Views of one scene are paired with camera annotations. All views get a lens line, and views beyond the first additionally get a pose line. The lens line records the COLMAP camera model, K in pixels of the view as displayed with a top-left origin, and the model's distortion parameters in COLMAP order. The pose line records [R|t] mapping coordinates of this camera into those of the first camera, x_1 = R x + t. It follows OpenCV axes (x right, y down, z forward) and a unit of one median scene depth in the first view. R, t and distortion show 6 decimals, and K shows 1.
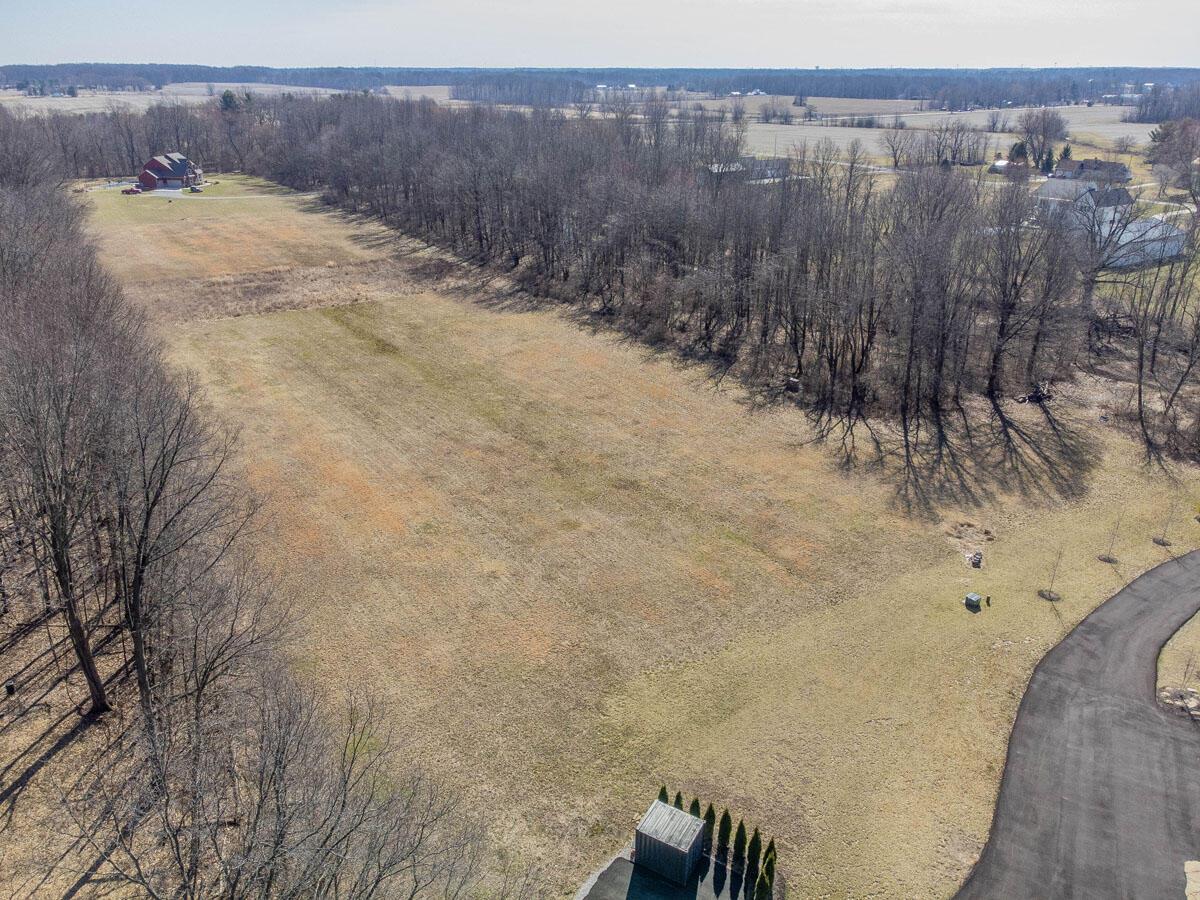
lens RADIAL K [[888.8, 0, 600.0], [0, 888.8, 450.0], [0, 0, 1]] dist [0.020437, 0.001357]
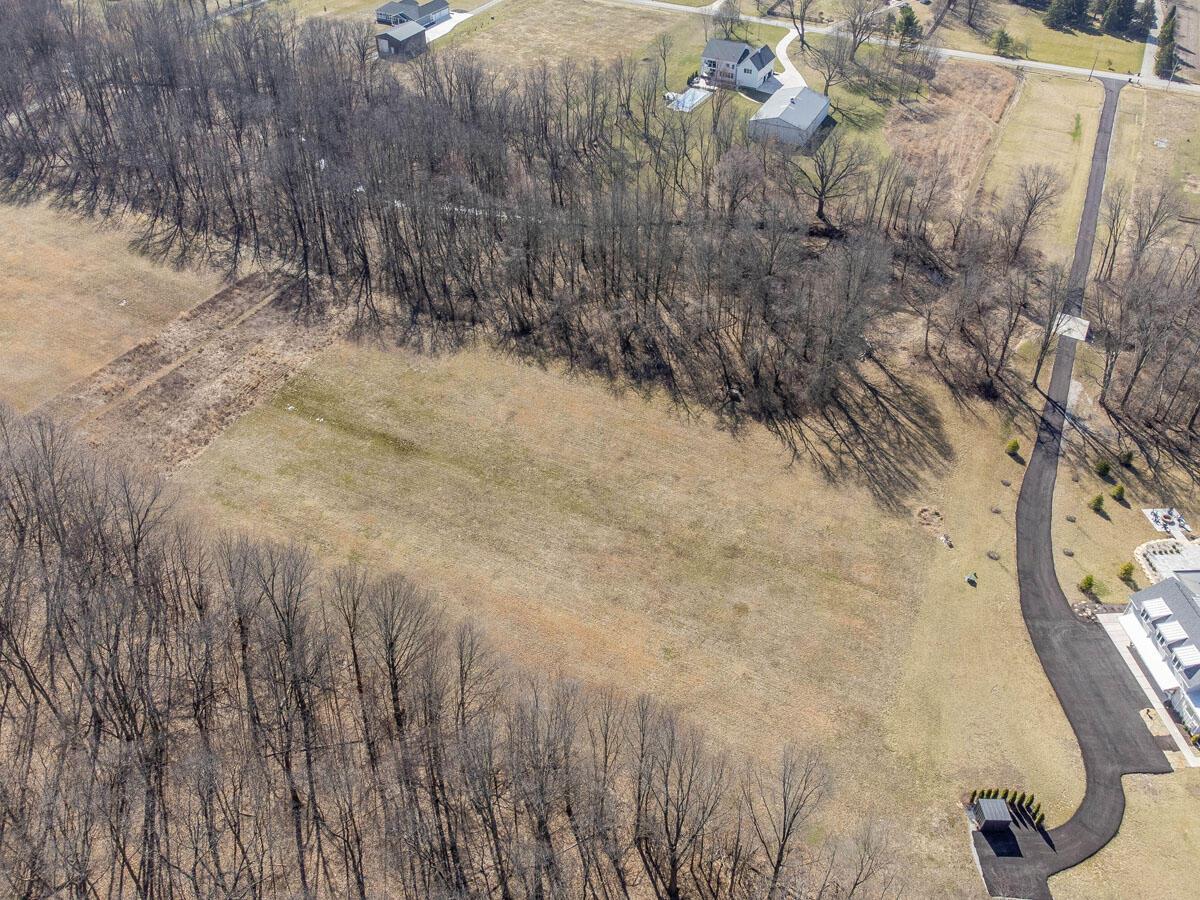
lens RADIAL K [[848.9, 0, 578.6], [0, 848.9, 450.2], [0, 0, 1]] dist [0.007225, 0.002644]
pose [[0.870219, -0.332832, 0.363237, -0.576042], [0.194394, 0.909440, 0.367599, -0.606500], [-0.452691, -0.249281, 0.856113, -0.037679]]
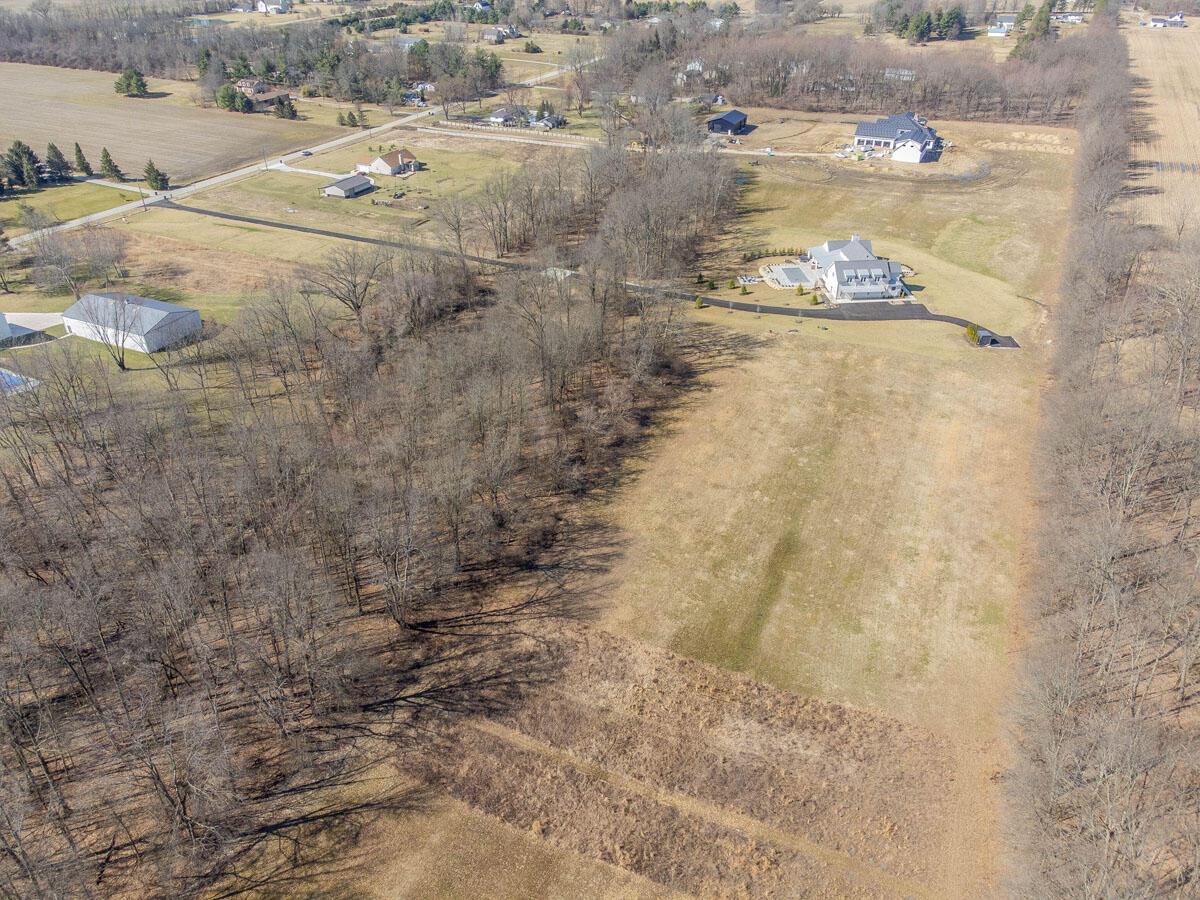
lens RADIAL K [[888.8, 0, 600.0], [0, 888.8, 450.0], [0, 0, 1]] dist [0.020437, 0.001357]
pose [[-0.522789, -0.447109, 0.725800, -1.109393], [0.338570, 0.672482, 0.658133, -1.275501], [-0.782344, 0.589799, -0.200188, 1.727548]]
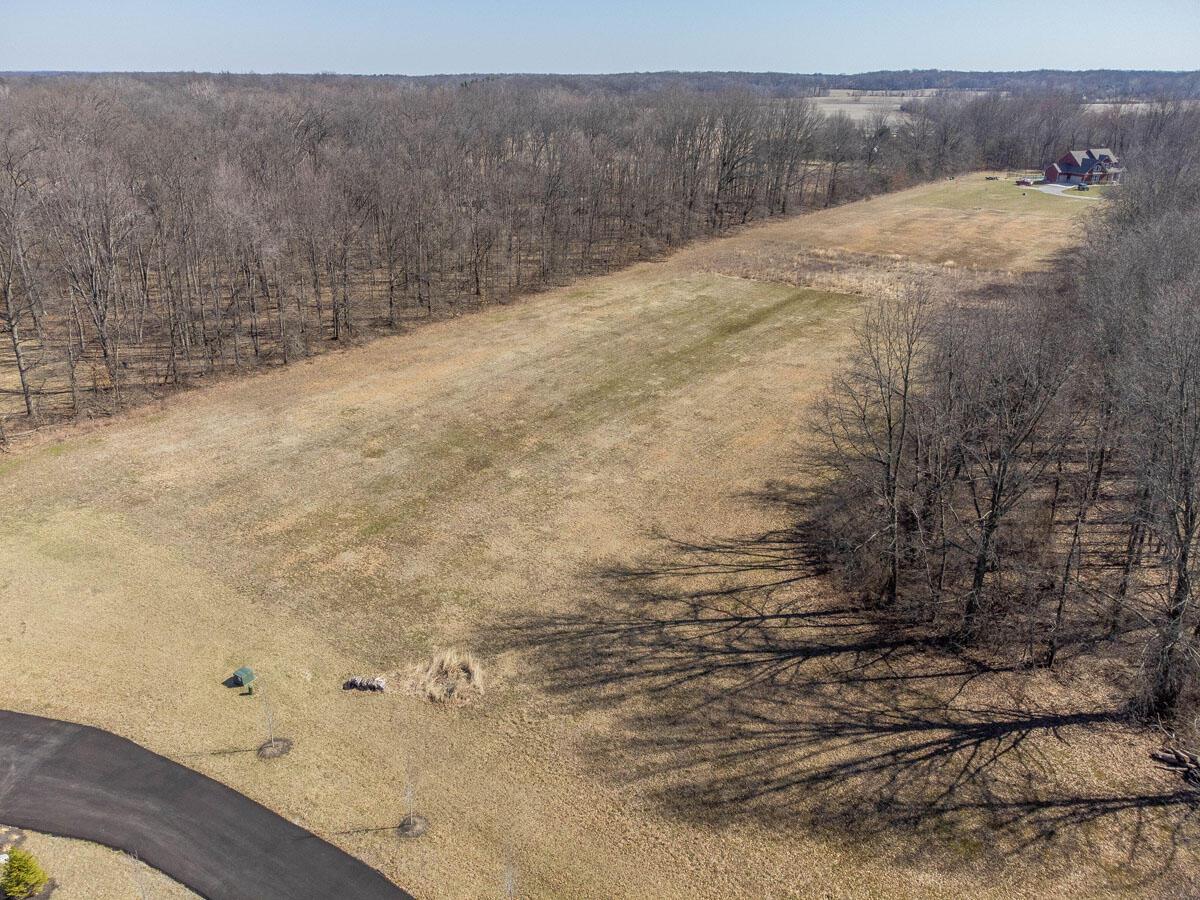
lens RADIAL K [[880.6, 0, 620.4], [0, 880.6, 454.6], [0, 0, 1]] dist [0.032947, -0.112952]
pose [[0.361724, 0.365643, -0.857590, 0.789829], [-0.375696, 0.899051, 0.224855, -0.210425], [0.853234, 0.240858, 0.462579, 0.620463]]
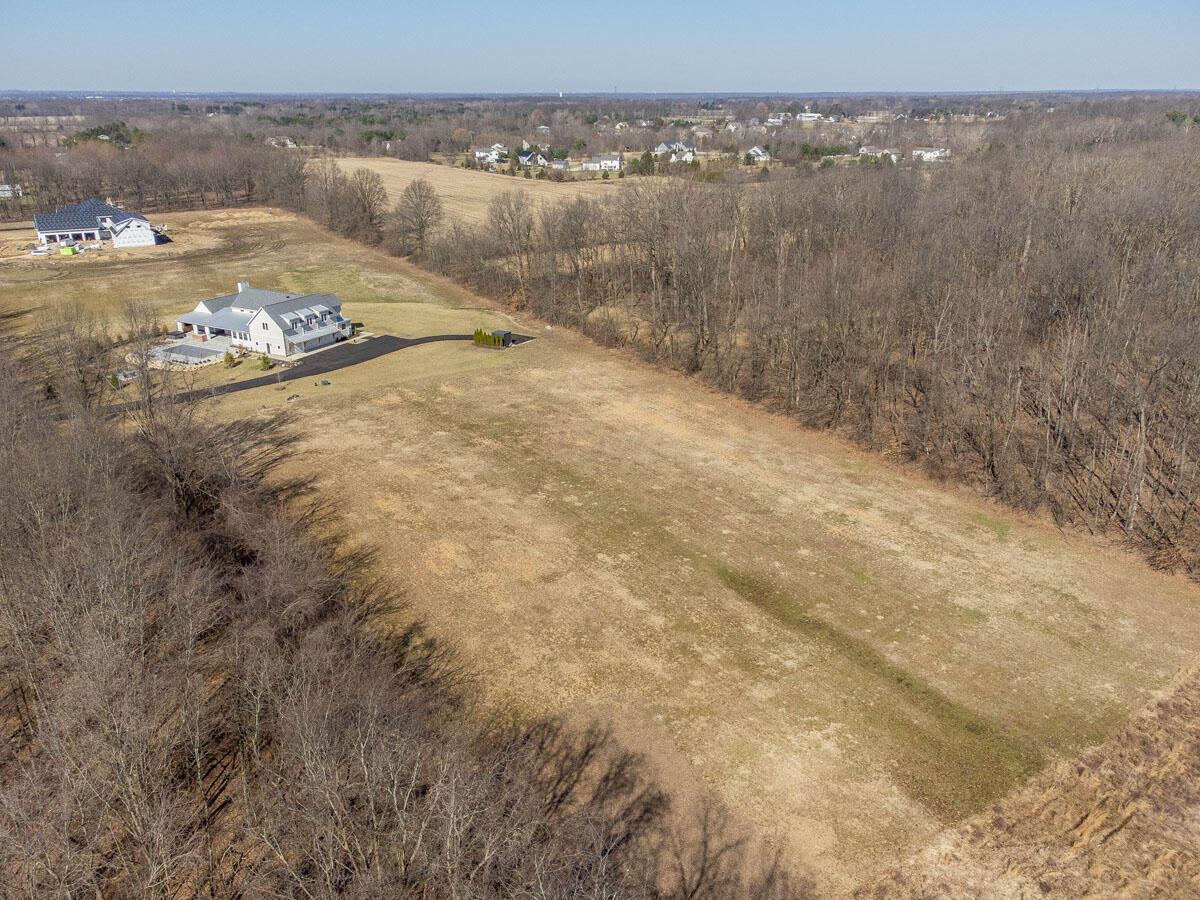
lens RADIAL K [[888.8, 0, 600.0], [0, 888.8, 450.0], [0, 0, 1]] dist [0.020437, 0.001357]
pose [[-0.999802, -0.010617, 0.016838, -0.183513], [0.004354, 0.708745, 0.705451, -0.833779], [-0.019424, 0.705385, -0.708558, 1.810636]]
